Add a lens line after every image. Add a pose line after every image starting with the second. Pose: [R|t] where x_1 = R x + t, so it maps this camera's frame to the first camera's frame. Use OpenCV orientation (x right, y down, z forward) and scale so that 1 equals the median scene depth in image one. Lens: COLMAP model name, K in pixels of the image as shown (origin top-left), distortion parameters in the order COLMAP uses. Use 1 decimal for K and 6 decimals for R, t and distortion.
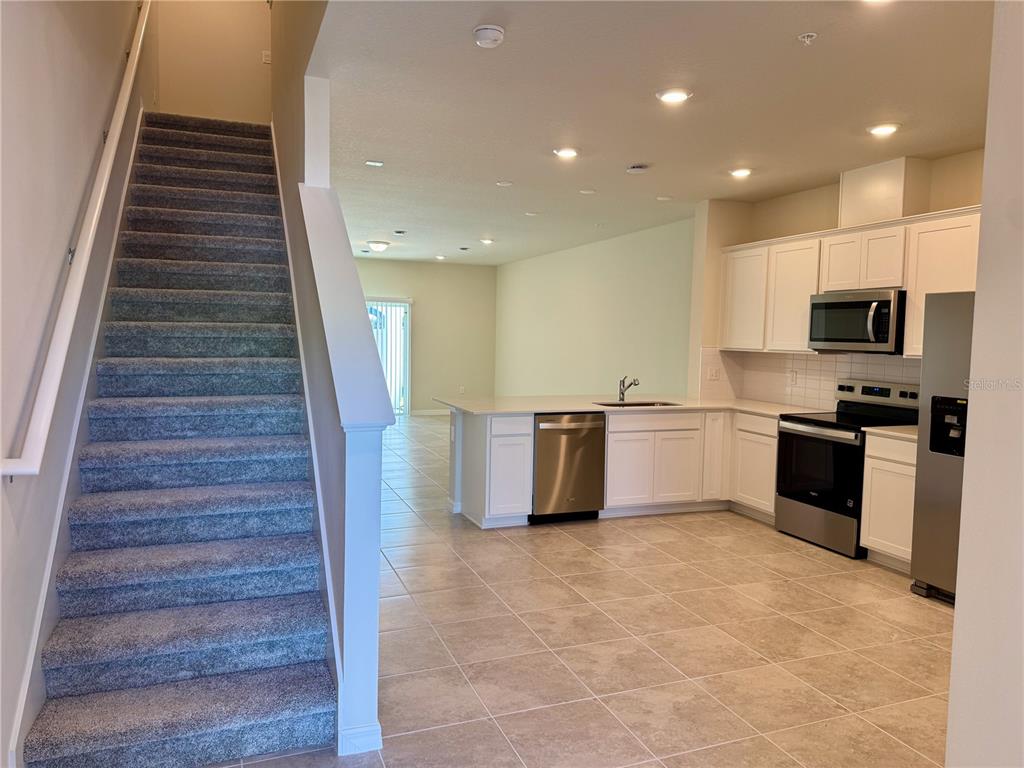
lens RADIAL K [[724.7, 0, 512.0], [0, 724.7, 384.0], [0, 0, 1]] dist [0.140288, -0.223930]
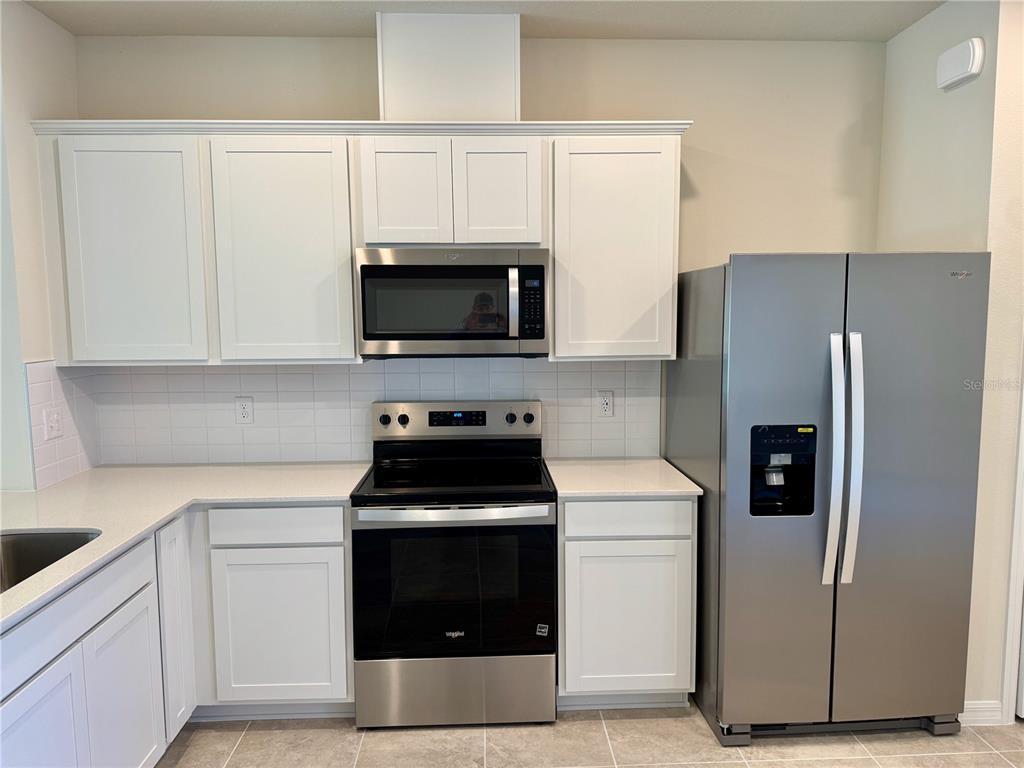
lens RADIAL K [[724.7, 0, 512.0], [0, 724.7, 384.0], [0, 0, 1]] dist [0.140288, -0.223930]
pose [[0.320905, -0.117661, 0.939774, -0.044475], [0.078961, 0.992123, 0.097253, -0.072982], [-0.943814, 0.042997, 0.327668, 0.782935]]
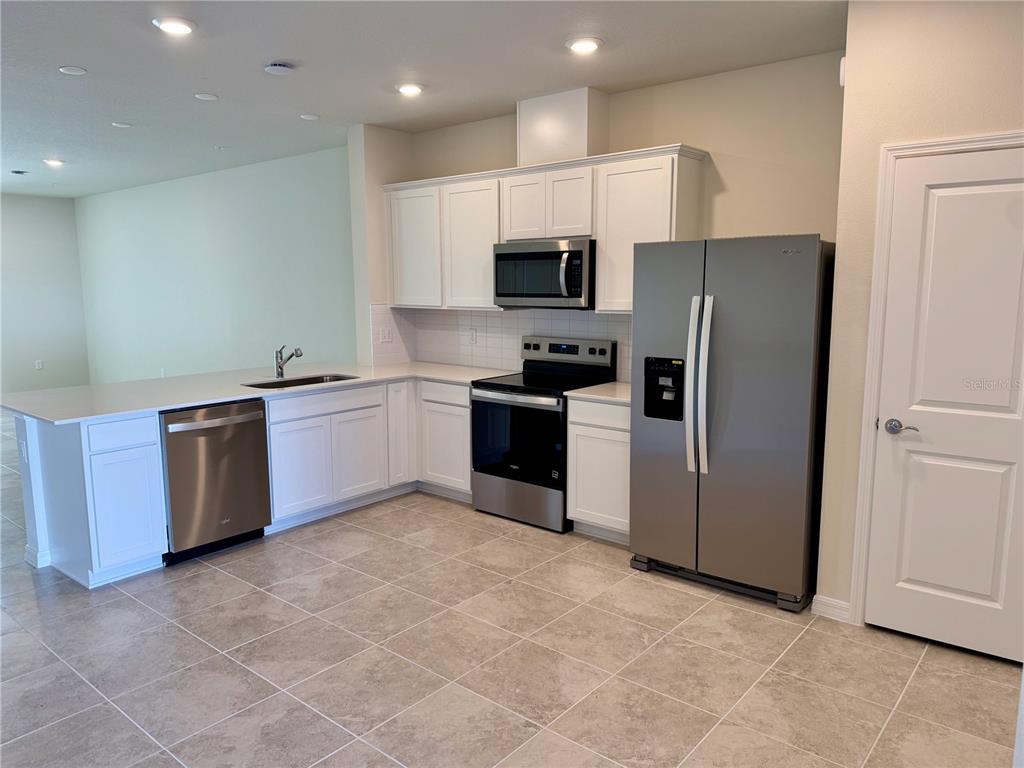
lens RADIAL K [[724.7, 0, 512.0], [0, 724.7, 384.0], [0, 0, 1]] dist [0.140288, -0.223930]
pose [[0.876717, -0.090779, 0.472362, -0.004617], [0.055366, 0.994548, 0.088371, -0.031128], [-0.477809, -0.051323, 0.876963, 0.226762]]
